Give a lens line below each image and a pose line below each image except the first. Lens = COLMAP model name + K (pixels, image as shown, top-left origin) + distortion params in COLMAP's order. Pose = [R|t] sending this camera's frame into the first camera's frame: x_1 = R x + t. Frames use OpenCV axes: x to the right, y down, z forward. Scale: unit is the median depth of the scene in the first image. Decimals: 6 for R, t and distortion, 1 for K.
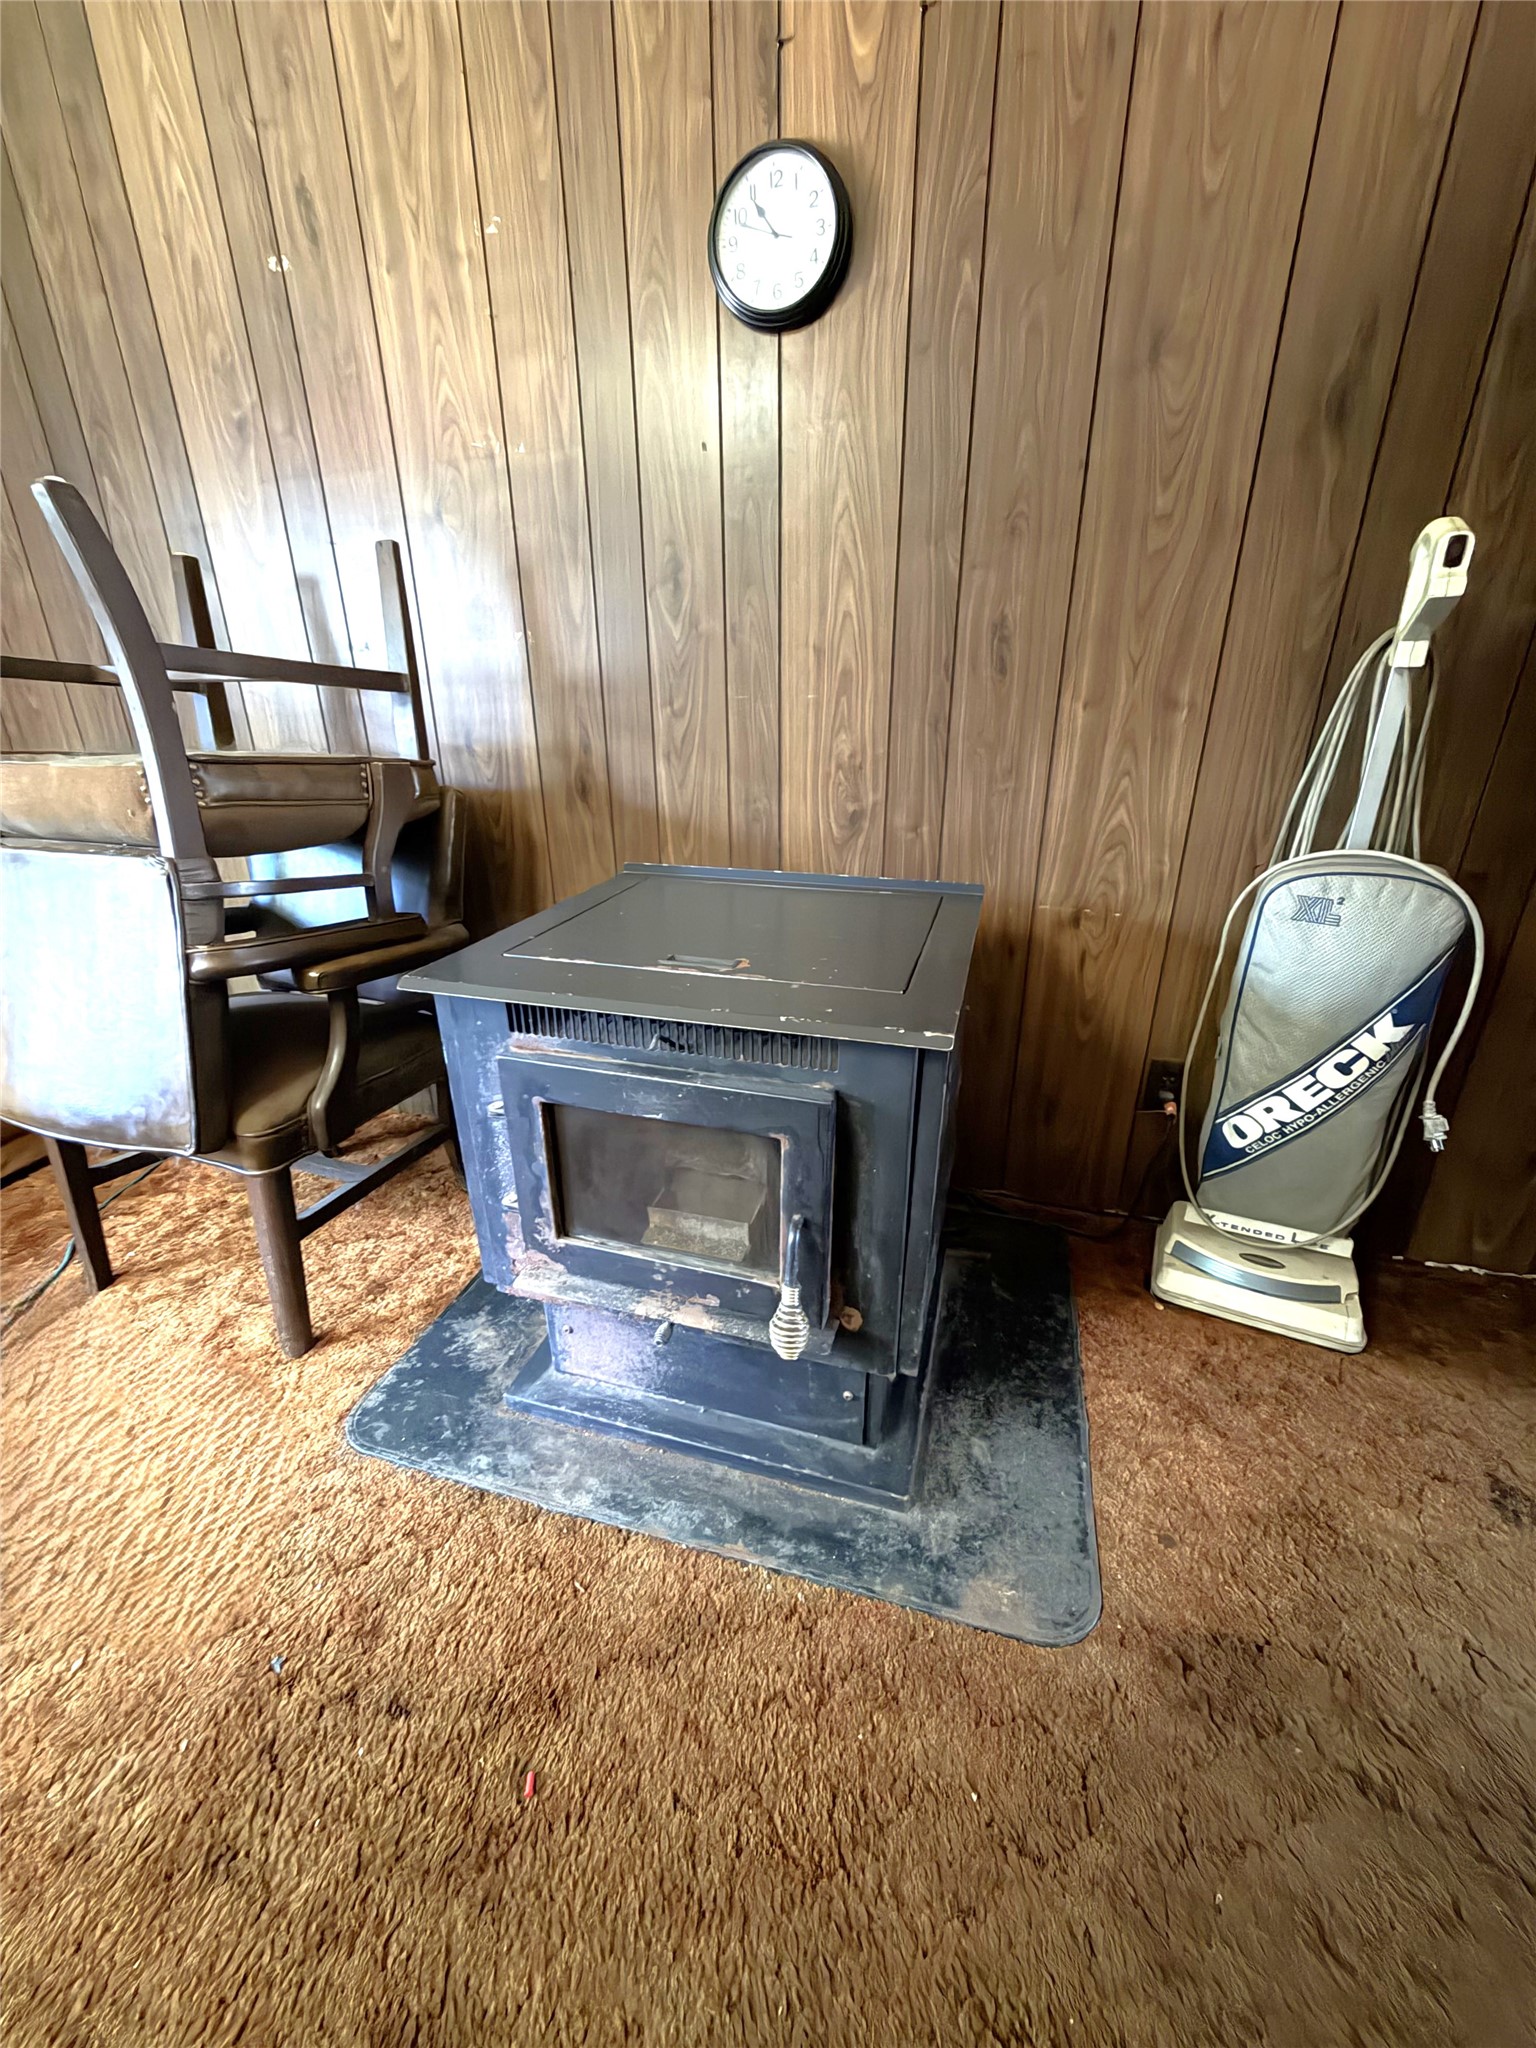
lens RADIAL K [[820.8, 0, 768.0], [0, 820.8, 1024.0], [0, 0, 1]] dist [-0.001036, 0.000192]
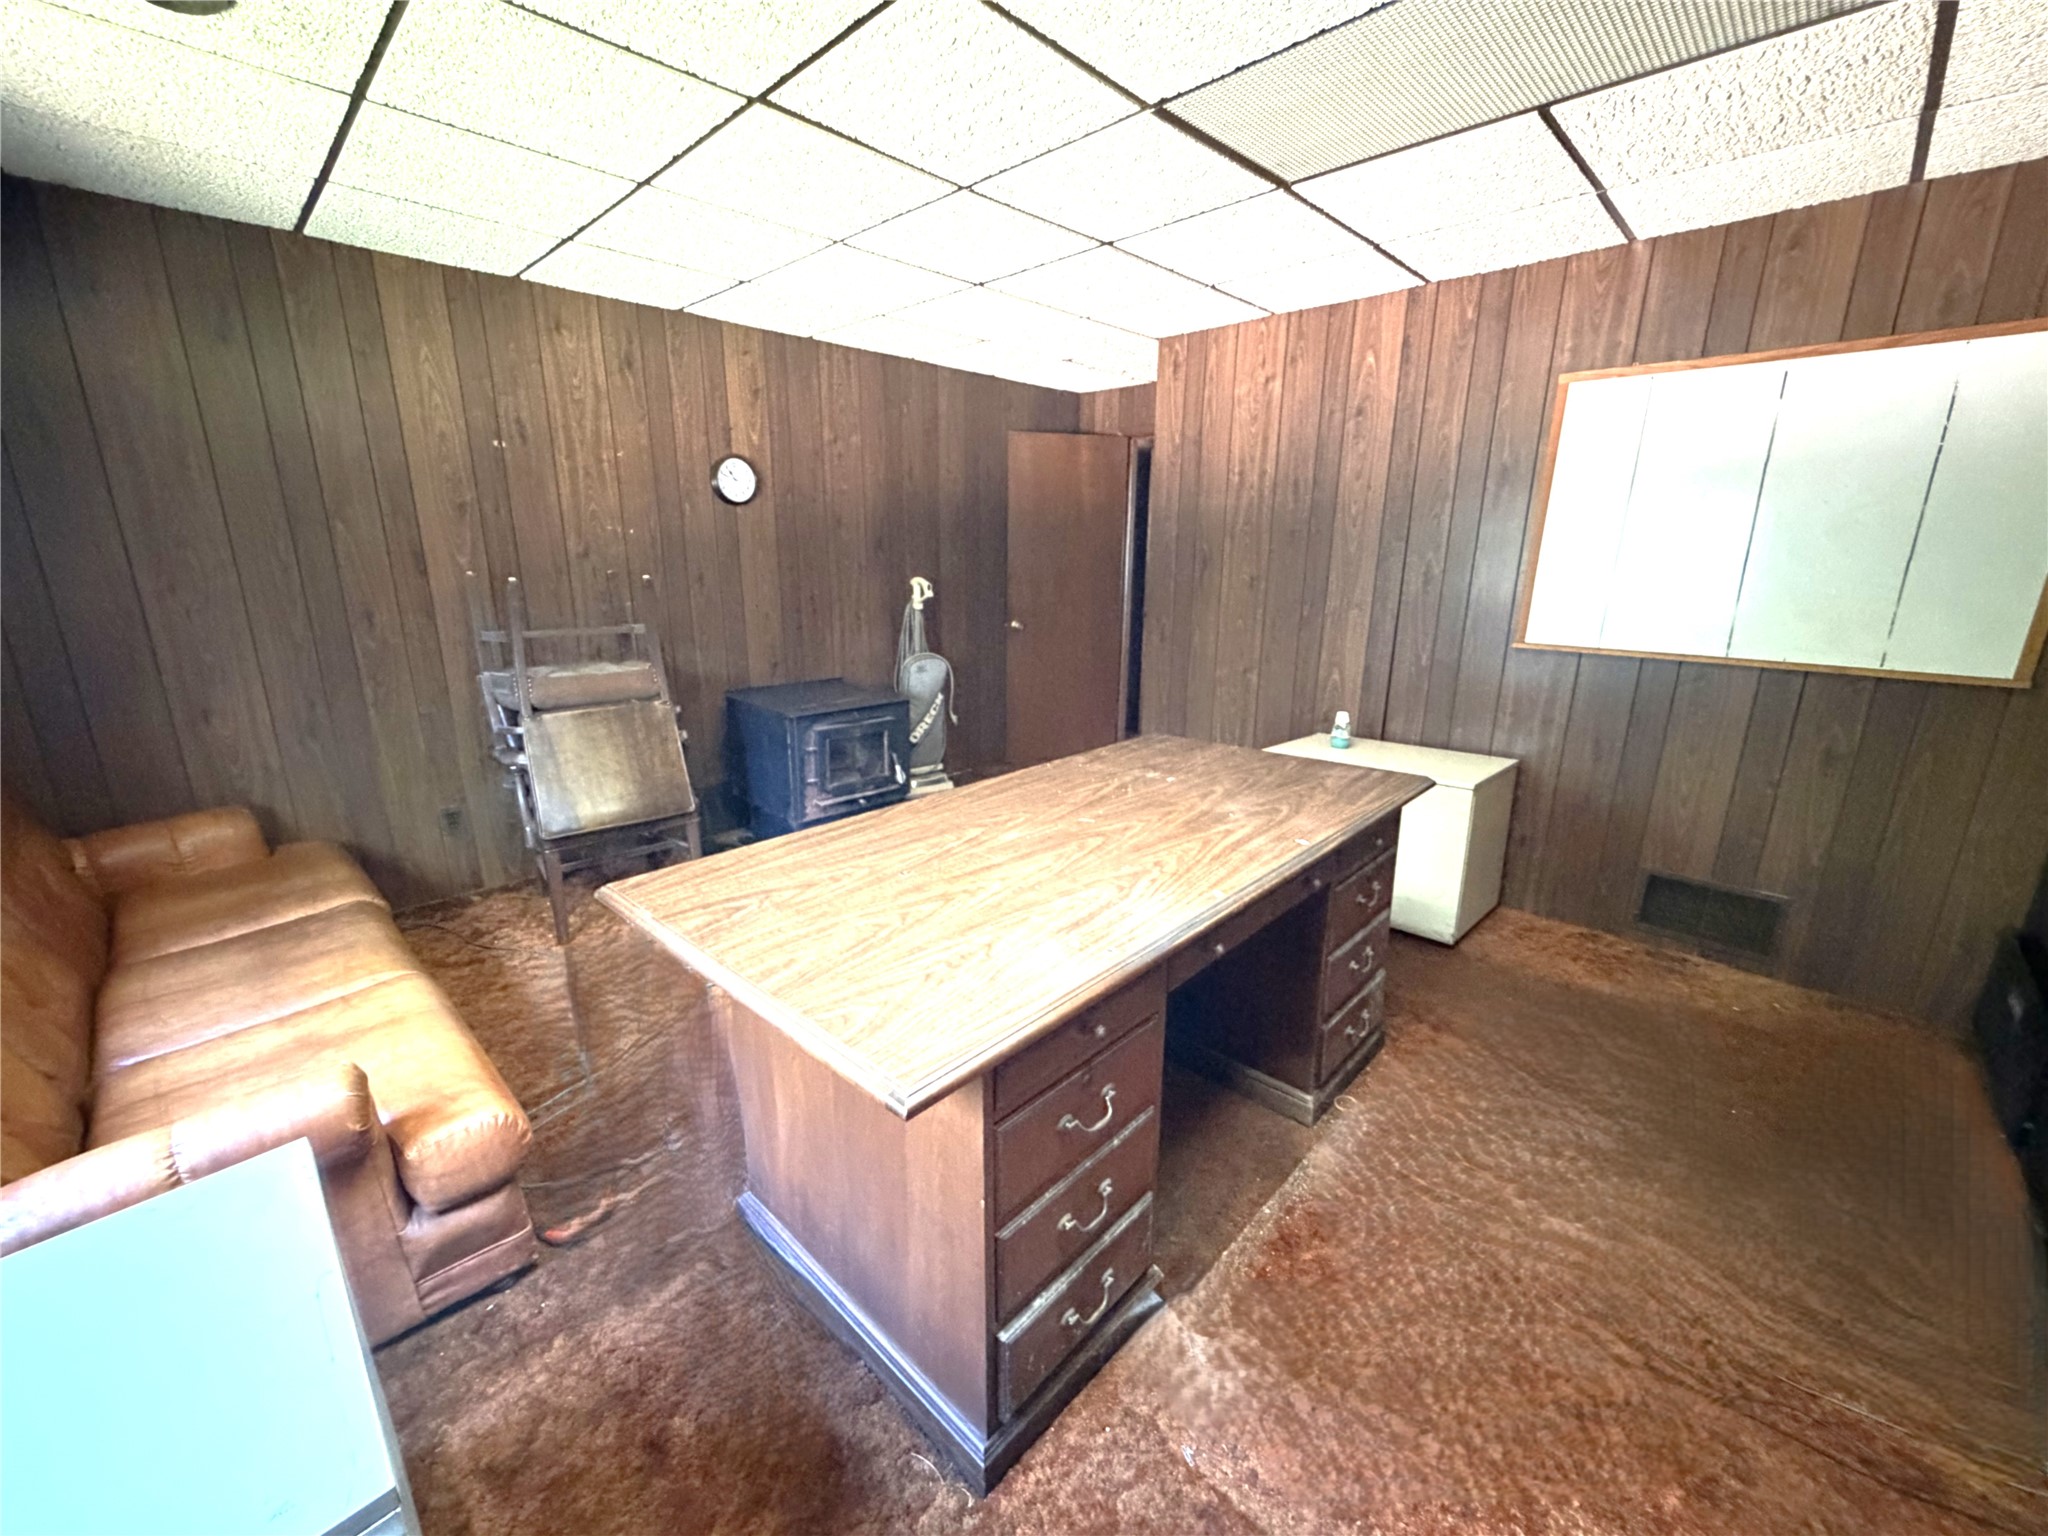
lens RADIAL K [[820.8, 0, 1024.0], [0, 820.8, 768.0], [0, 0, 1]] dist [-0.001036, 0.000192]
pose [[0.477794, -0.218799, 0.850788, -2.279486], [0.323313, 0.944306, 0.061280, 0.203075], [-0.816812, 0.245791, 0.521925, -1.187355]]
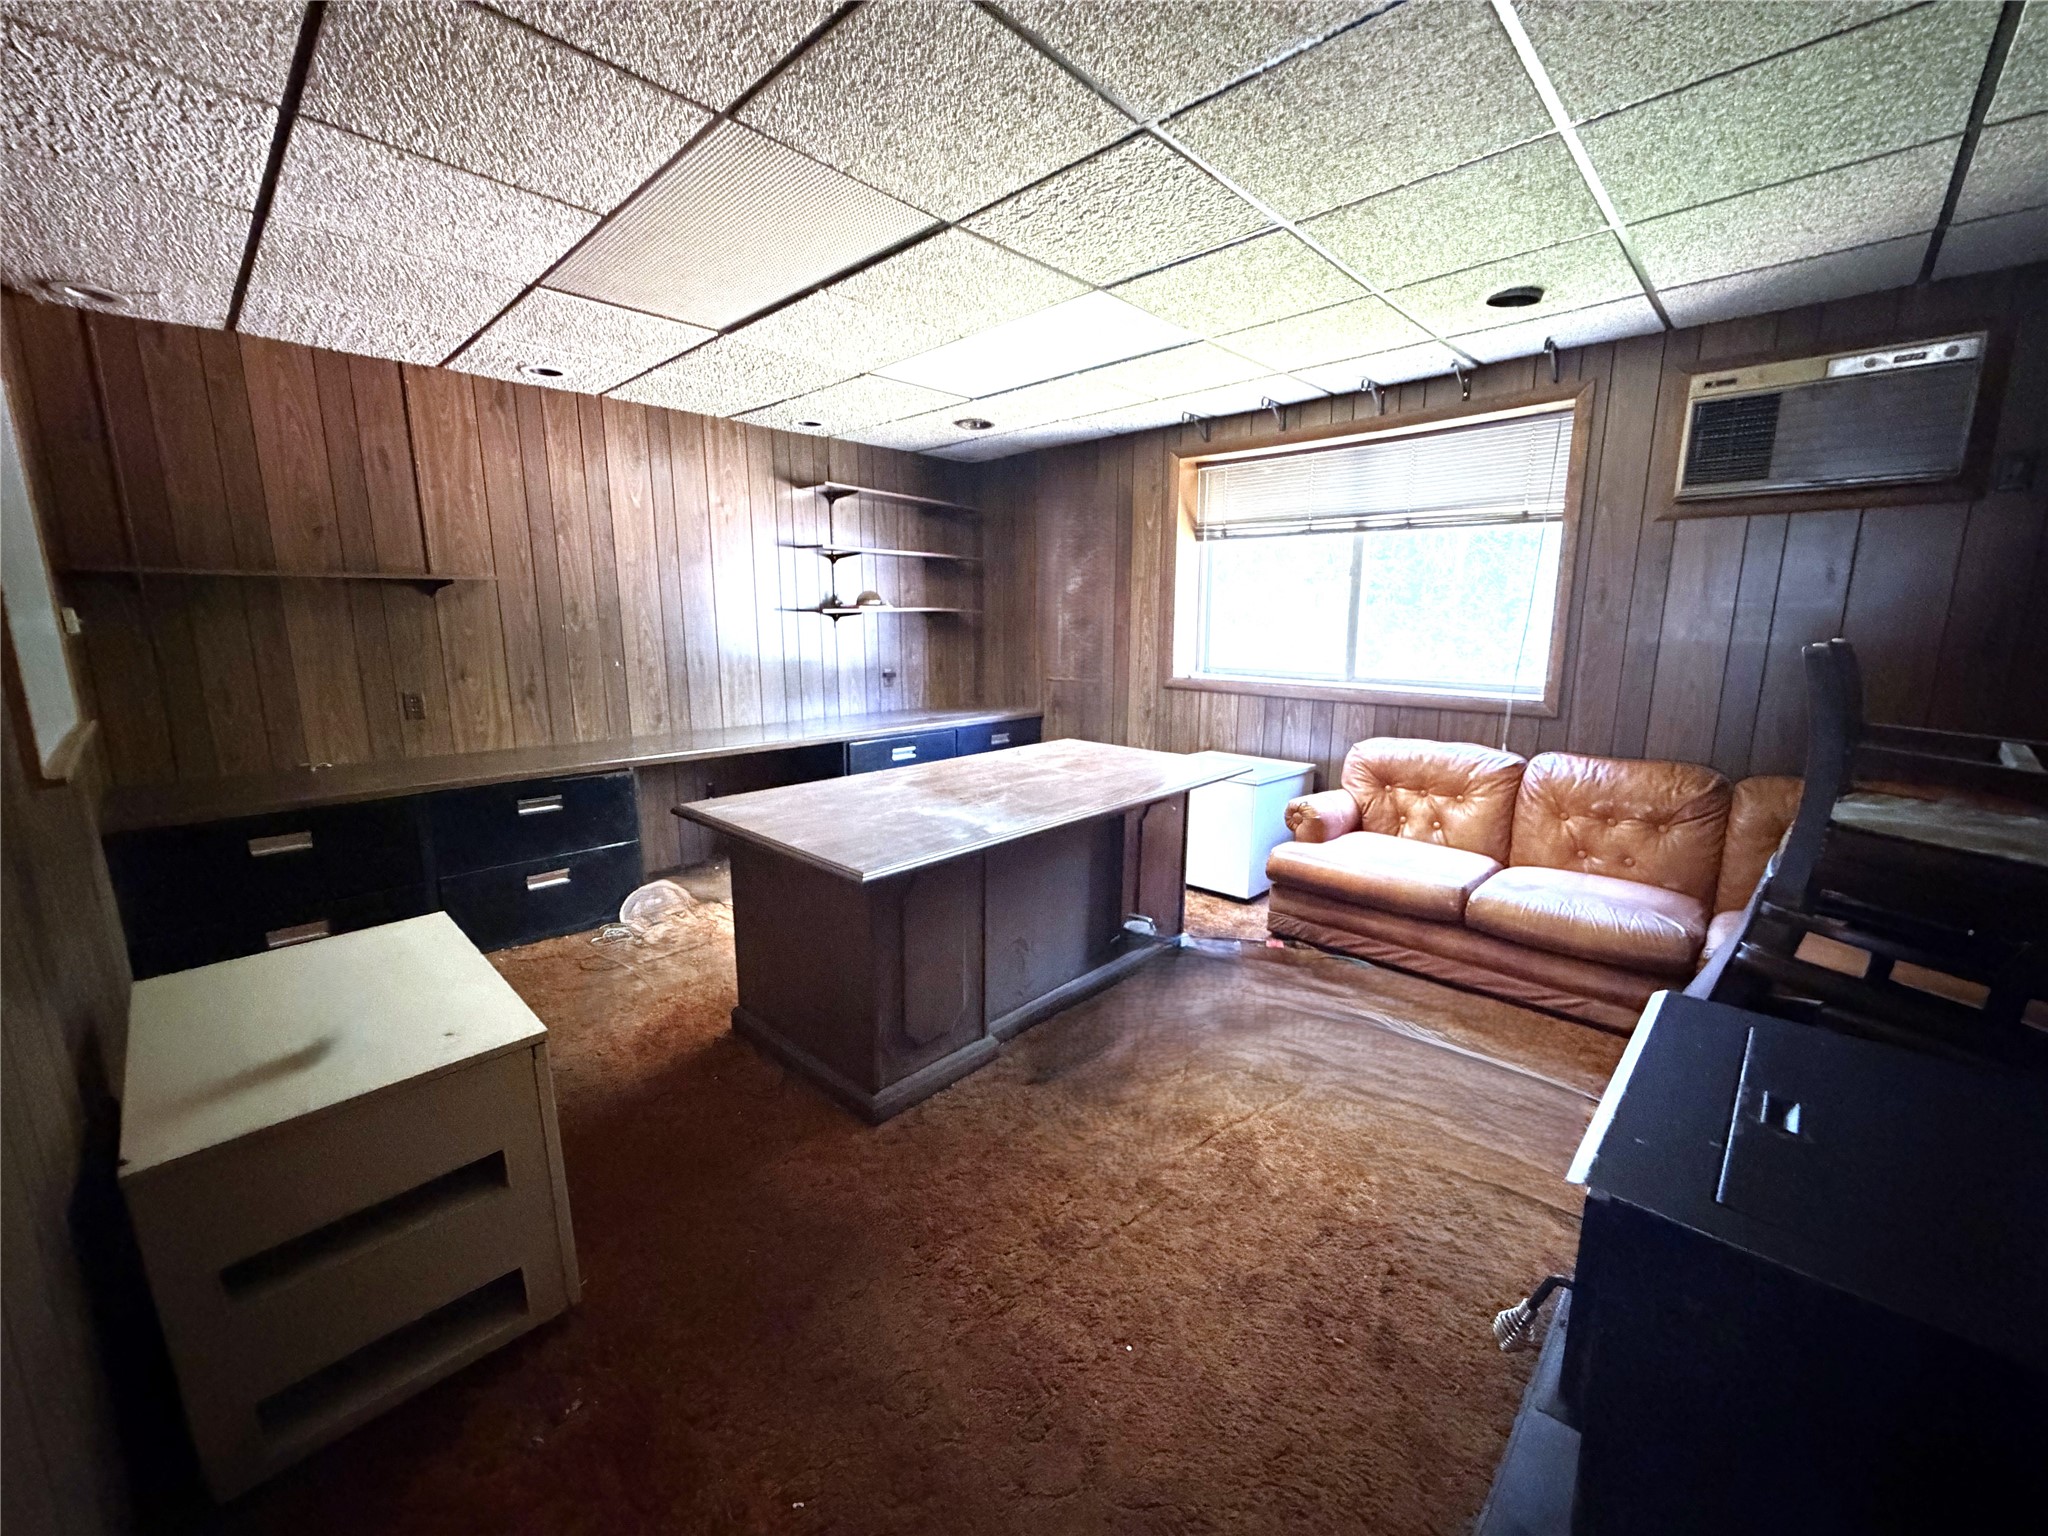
lens RADIAL K [[820.8, 0, 1024.0], [0, 820.8, 768.0], [0, 0, 1]] dist [-0.001036, 0.000192]
pose [[-0.477419, 0.173349, -0.861406, 0.932968], [-0.325409, 0.875758, 0.356590, -0.433333], [0.816198, 0.450552, -0.361695, 0.396559]]
